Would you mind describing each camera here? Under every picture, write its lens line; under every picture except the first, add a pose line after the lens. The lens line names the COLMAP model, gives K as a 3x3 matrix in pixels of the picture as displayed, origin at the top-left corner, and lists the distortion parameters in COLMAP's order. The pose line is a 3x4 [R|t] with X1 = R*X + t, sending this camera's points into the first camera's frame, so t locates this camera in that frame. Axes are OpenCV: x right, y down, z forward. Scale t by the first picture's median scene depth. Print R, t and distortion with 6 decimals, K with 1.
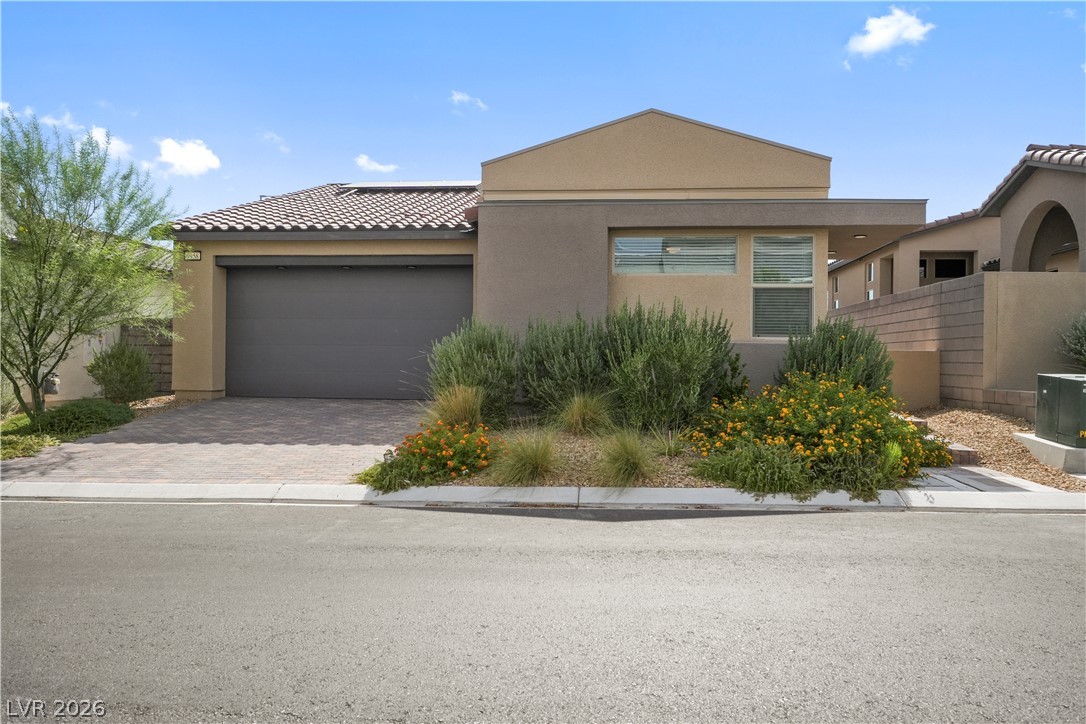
lens RADIAL K [[879.2, 0, 543.0], [0, 879.2, 362.0], [0, 0, 1]] dist [-0.006224, 0.001432]
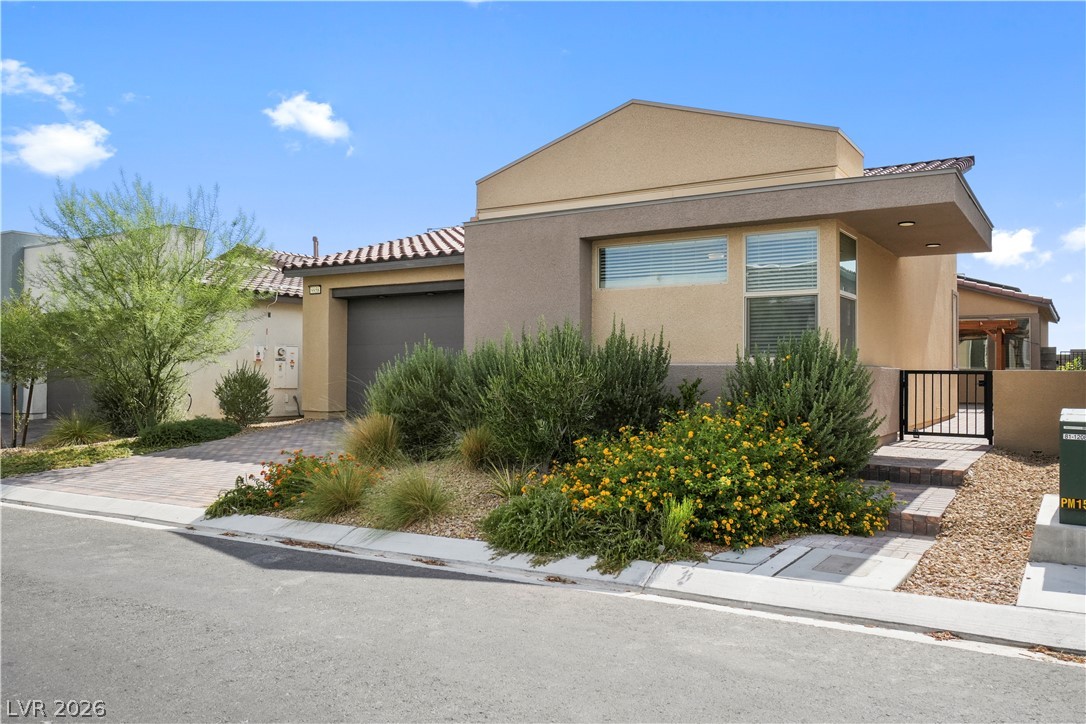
lens RADIAL K [[879.2, 0, 543.0], [0, 879.2, 362.0], [0, 0, 1]] dist [-0.006224, 0.001432]
pose [[0.883092, -0.012006, -0.469045, 0.457151], [0.004309, 0.999838, -0.017479, -0.010880], [0.469179, 0.013414, 0.883001, 0.187584]]
